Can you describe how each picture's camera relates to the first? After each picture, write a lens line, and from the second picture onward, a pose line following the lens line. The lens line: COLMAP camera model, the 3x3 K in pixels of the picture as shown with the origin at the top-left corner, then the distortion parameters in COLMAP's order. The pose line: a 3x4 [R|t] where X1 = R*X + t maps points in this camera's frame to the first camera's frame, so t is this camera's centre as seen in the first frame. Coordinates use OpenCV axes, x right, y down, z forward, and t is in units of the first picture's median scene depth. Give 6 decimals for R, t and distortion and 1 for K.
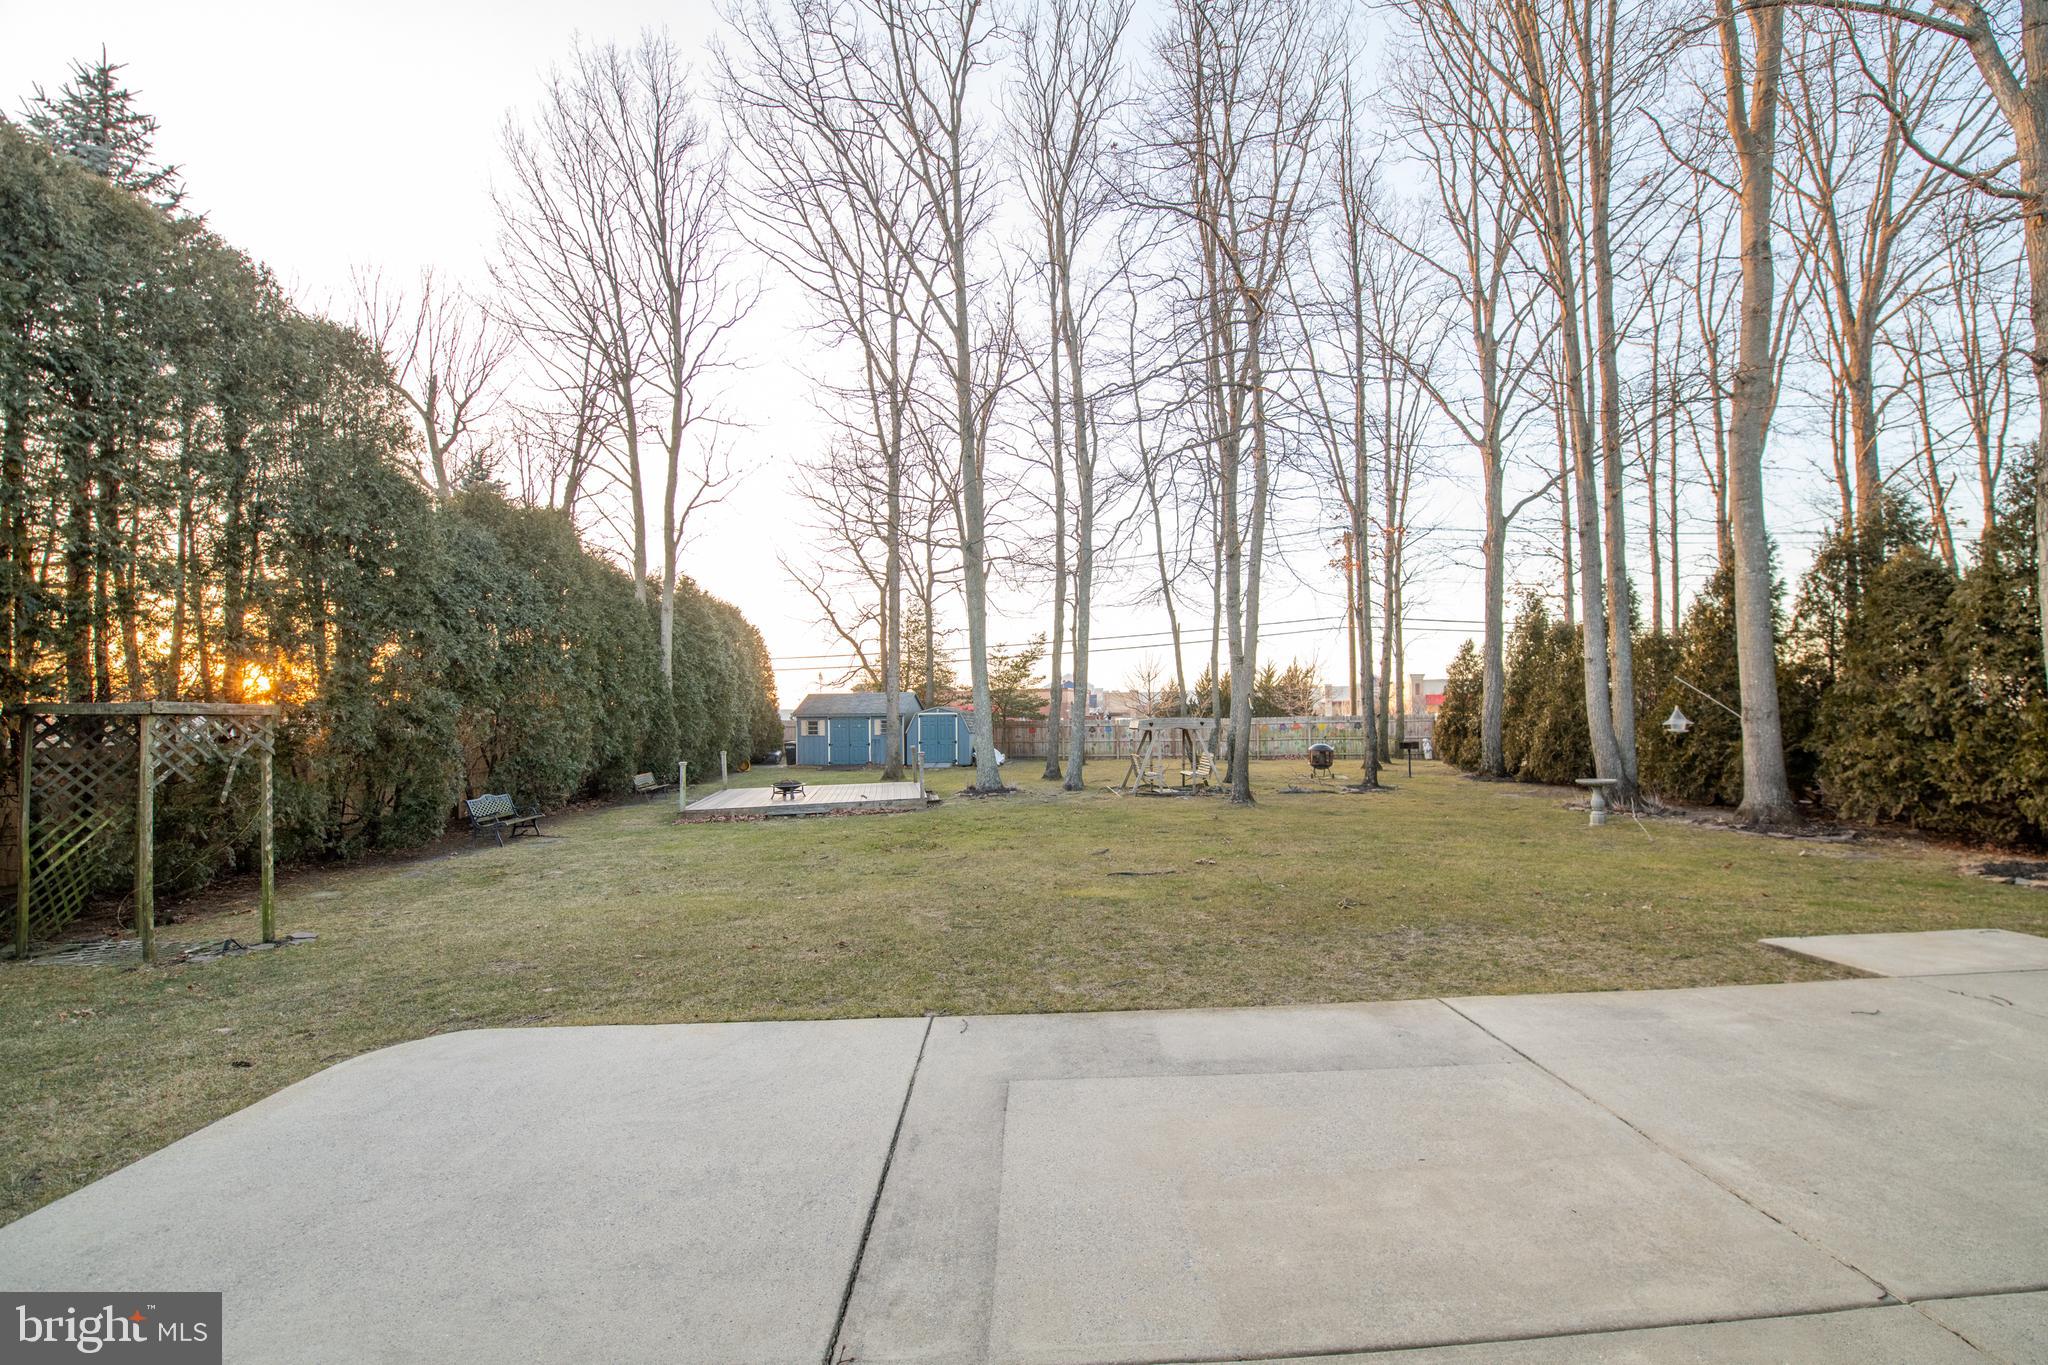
lens RADIAL K [[822.4, 0, 1059.0], [0, 822.4, 692.3], [0, 0, 1]] dist [-0.015663, -0.000581]
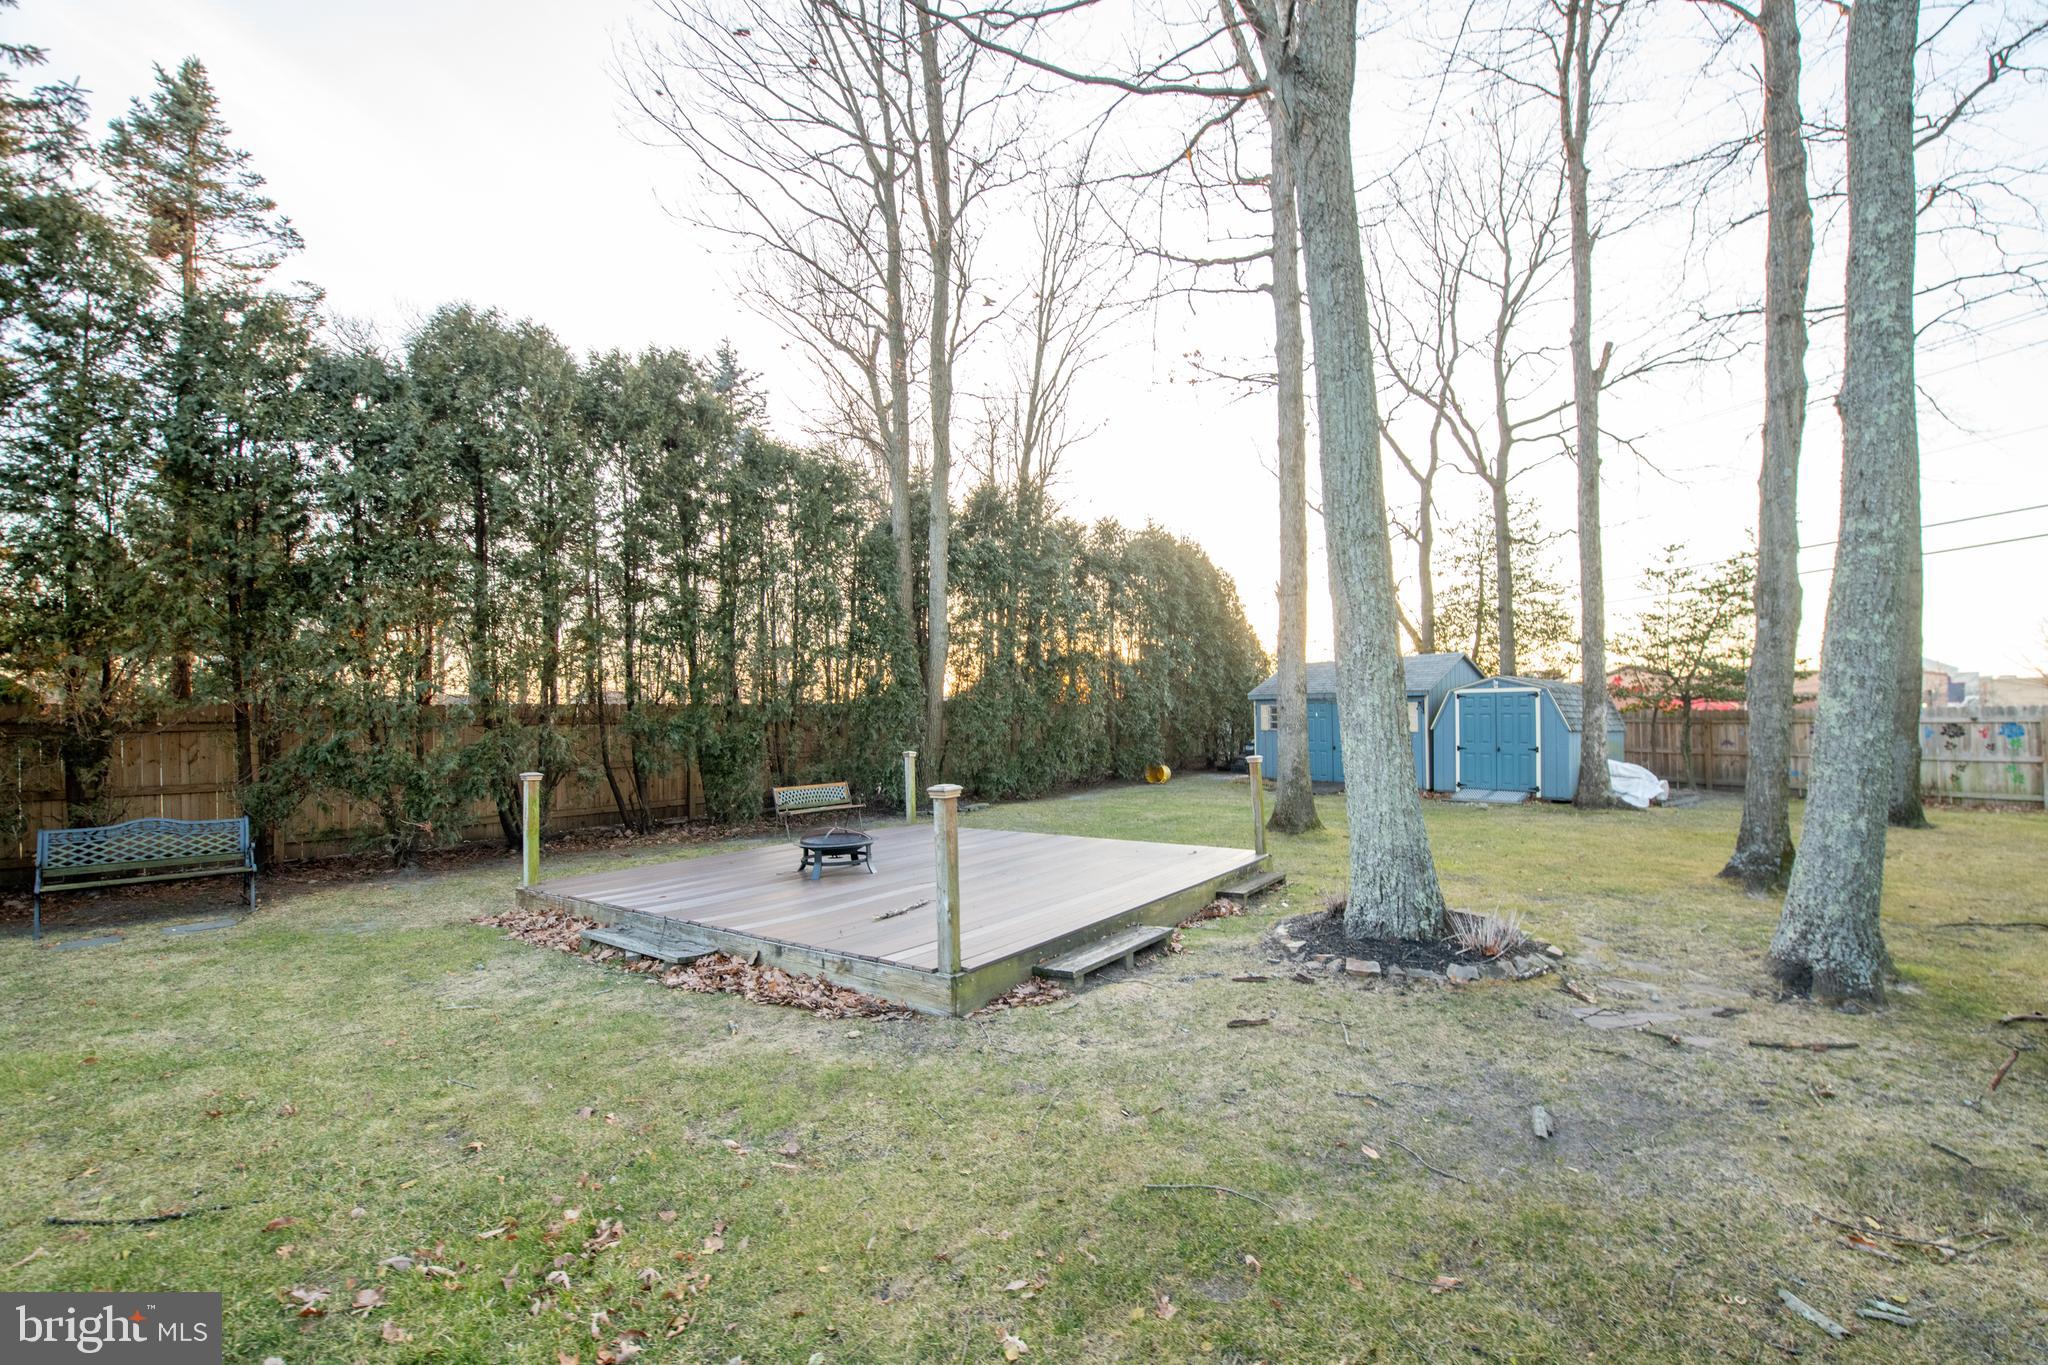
lens RADIAL K [[822.4, 0, 1053.1], [0, 822.4, 695.1], [0, 0, 1]] dist [-0.015663, -0.000581]
pose [[0.695081, -0.010266, -0.718858, 0.025226], [0.014168, 0.999899, -0.000580, 0.031128], [0.718792, -0.009782, 0.695157, 0.577260]]
